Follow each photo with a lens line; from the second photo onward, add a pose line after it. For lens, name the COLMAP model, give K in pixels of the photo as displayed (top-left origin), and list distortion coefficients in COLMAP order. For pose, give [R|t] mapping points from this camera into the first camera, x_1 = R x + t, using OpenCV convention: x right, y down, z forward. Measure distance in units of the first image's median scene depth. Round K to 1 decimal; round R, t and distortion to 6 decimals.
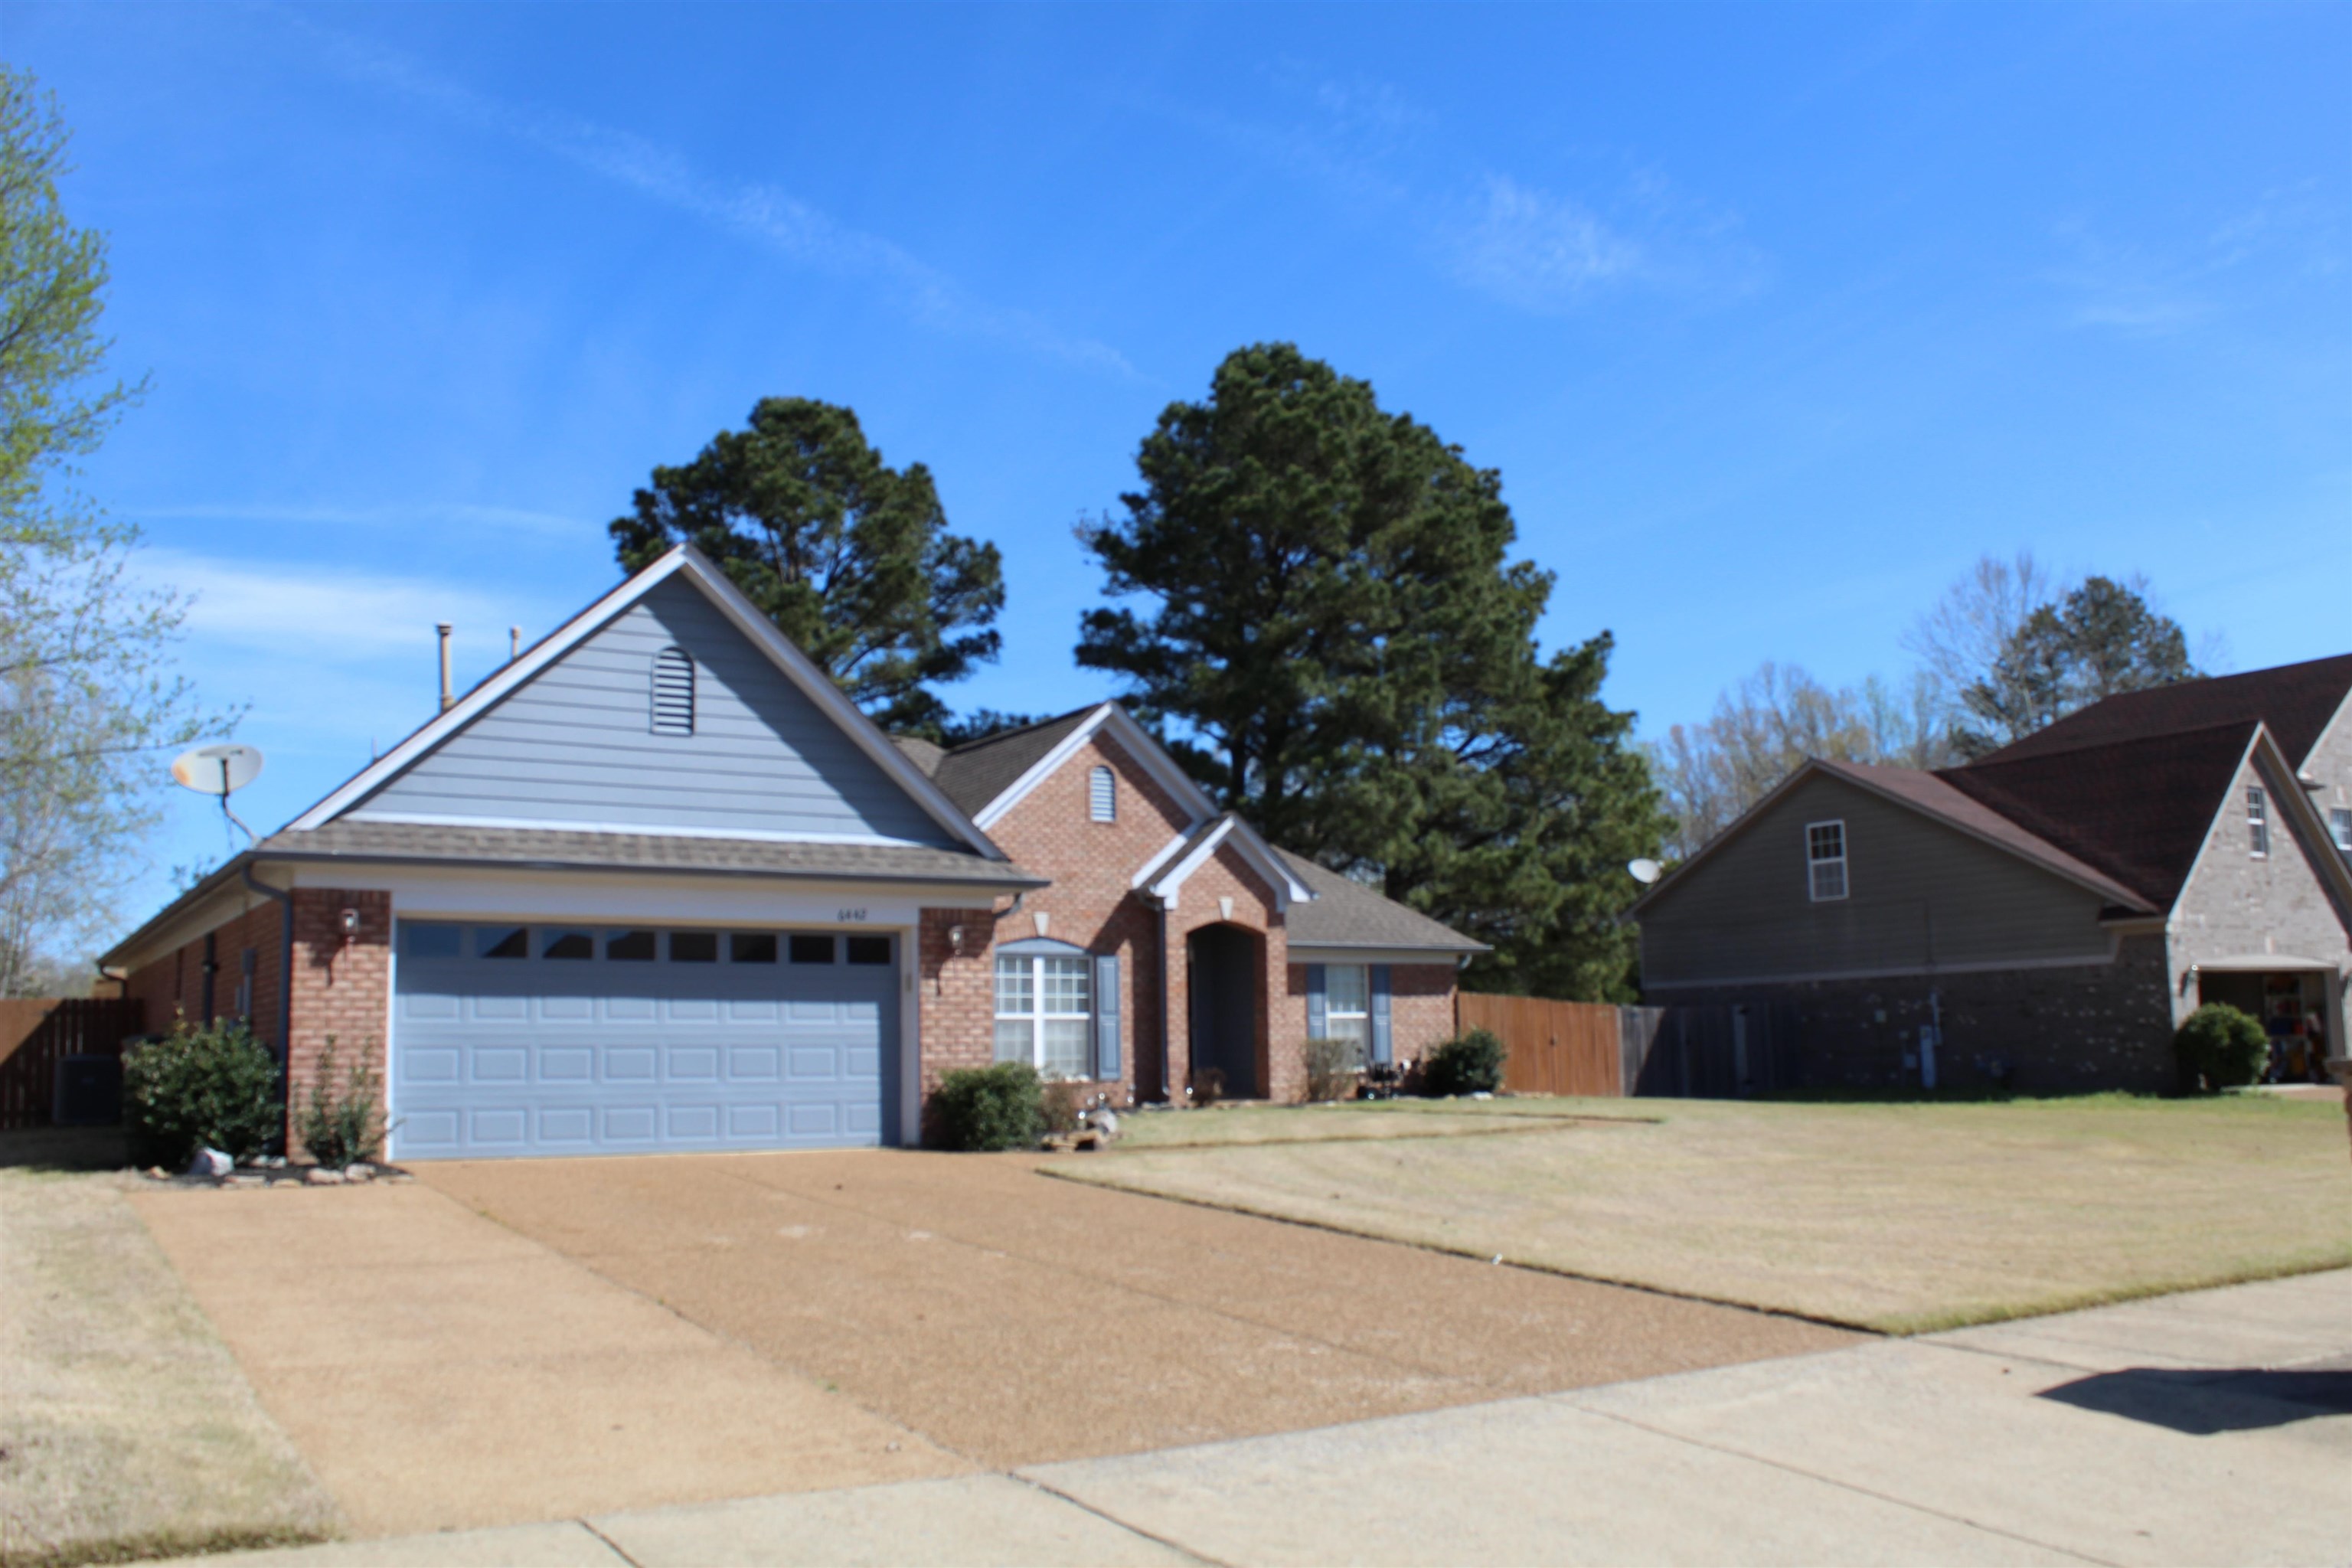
lens RADIAL K [[2012.7, 0, 1177.2], [0, 2012.7, 760.5], [0, 0, 1]] dist [-0.110235, 0.005353]
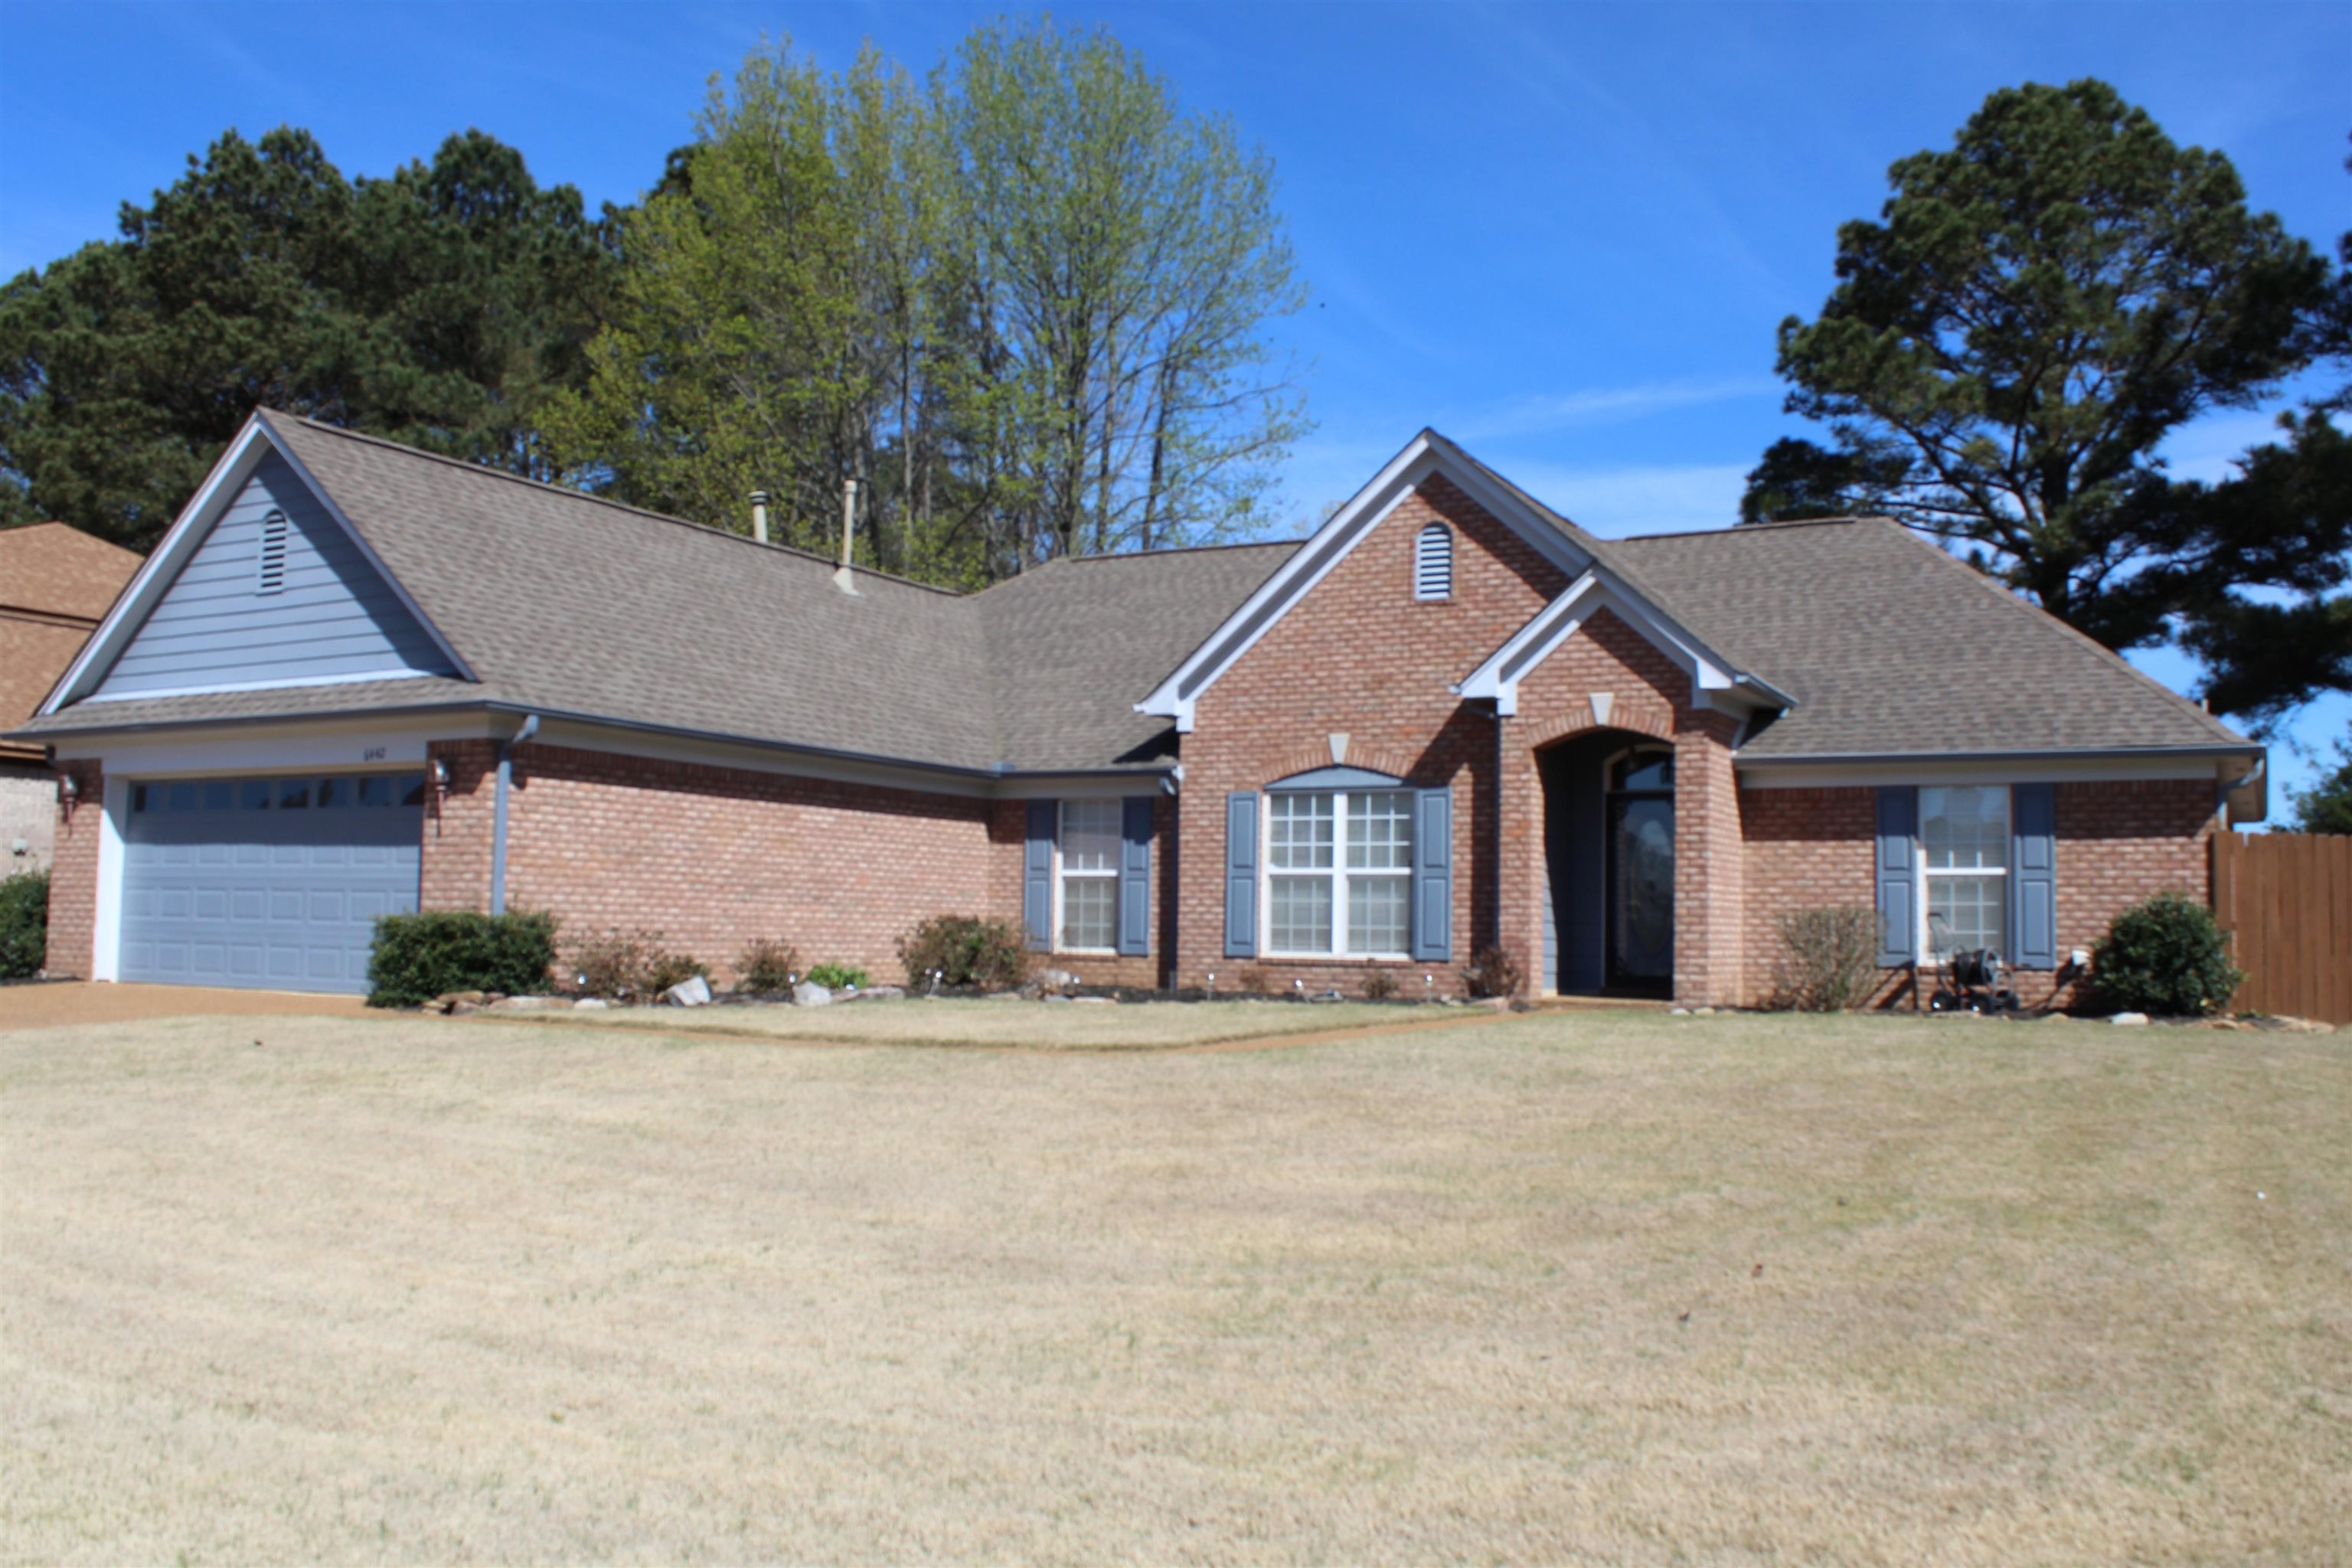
lens RADIAL K [[2098.8, 0, 1176.0], [0, 2098.8, 784.0], [0, 0, 1]] dist [-0.102245, 0.005305]
pose [[0.463777, -0.040820, -0.885011, 0.588232], [0.103755, 0.994567, 0.008499, 0.081010], [0.879856, -0.095766, 0.465492, 0.578411]]
